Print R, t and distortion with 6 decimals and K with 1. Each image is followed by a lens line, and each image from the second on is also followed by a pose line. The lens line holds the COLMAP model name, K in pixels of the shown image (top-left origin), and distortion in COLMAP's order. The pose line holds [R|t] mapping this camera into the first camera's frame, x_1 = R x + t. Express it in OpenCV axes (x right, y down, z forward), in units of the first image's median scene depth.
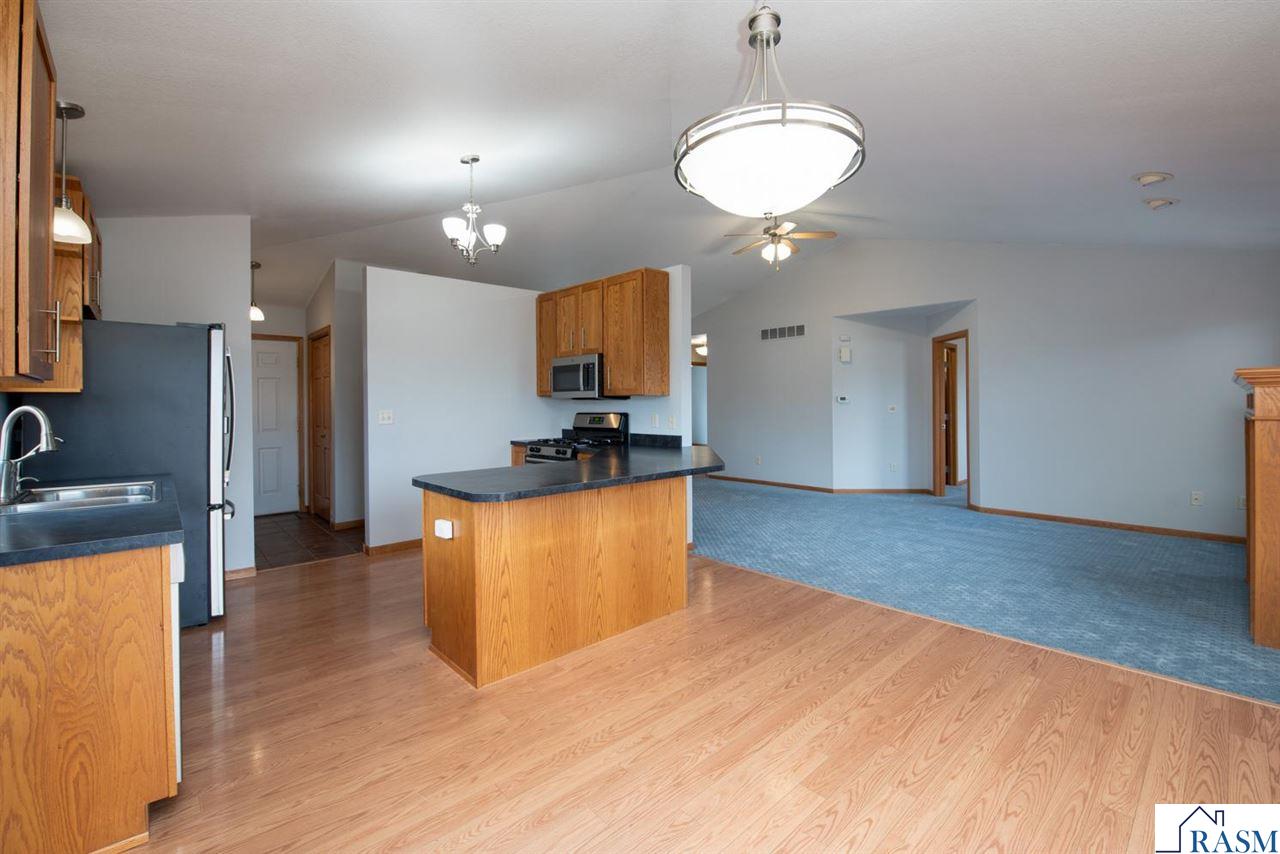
lens RADIAL K [[568.0, 0, 647.2], [0, 568.0, 406.4], [0, 0, 1]] dist [-0.000971, 0.000396]
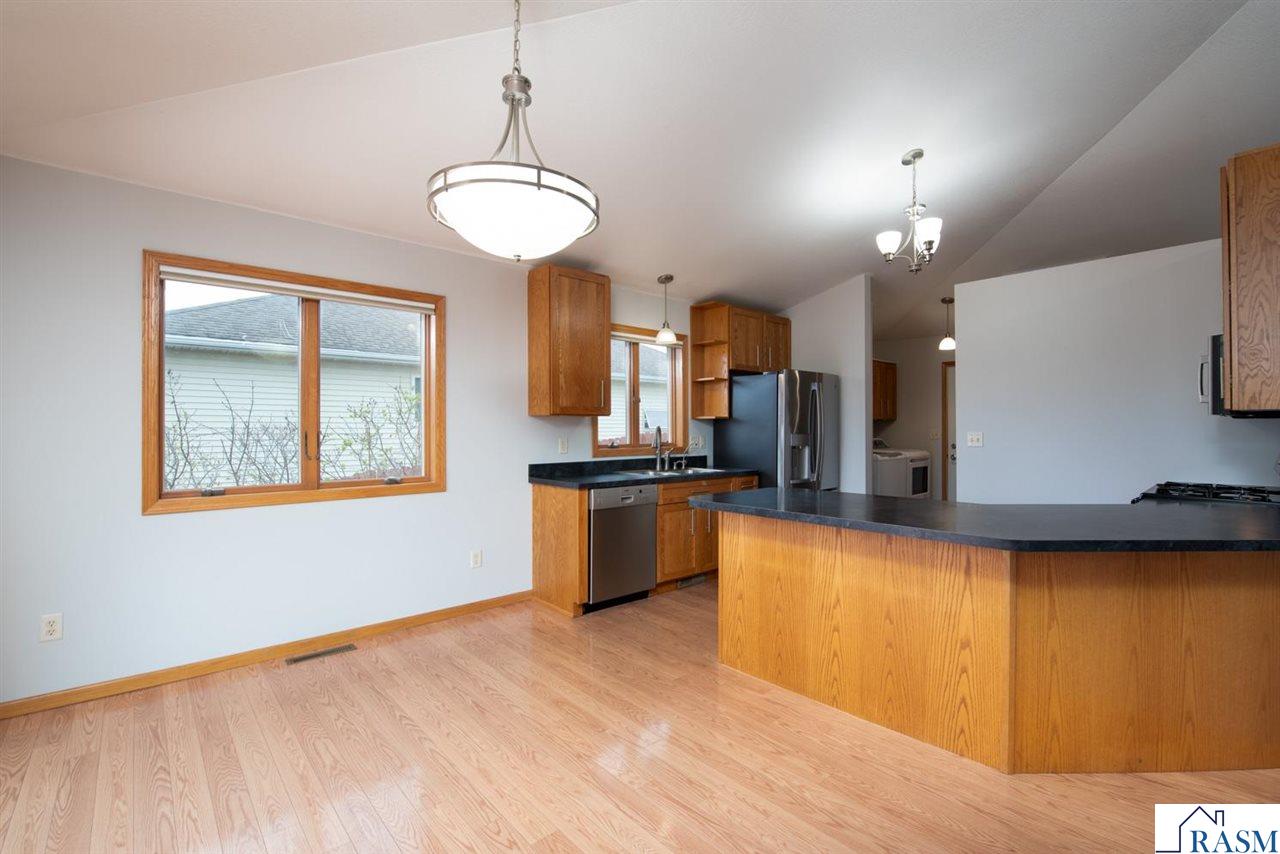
lens RADIAL K [[568.0, 0, 641.4], [0, 568.0, 423.2], [0, 0, 1]] dist [-0.000971, 0.000396]
pose [[-0.028696, 0.000669, -0.999588, 0.852950], [-0.003412, 0.999994, 0.000768, -0.009245], [0.999582, 0.003433, -0.028694, 0.820143]]
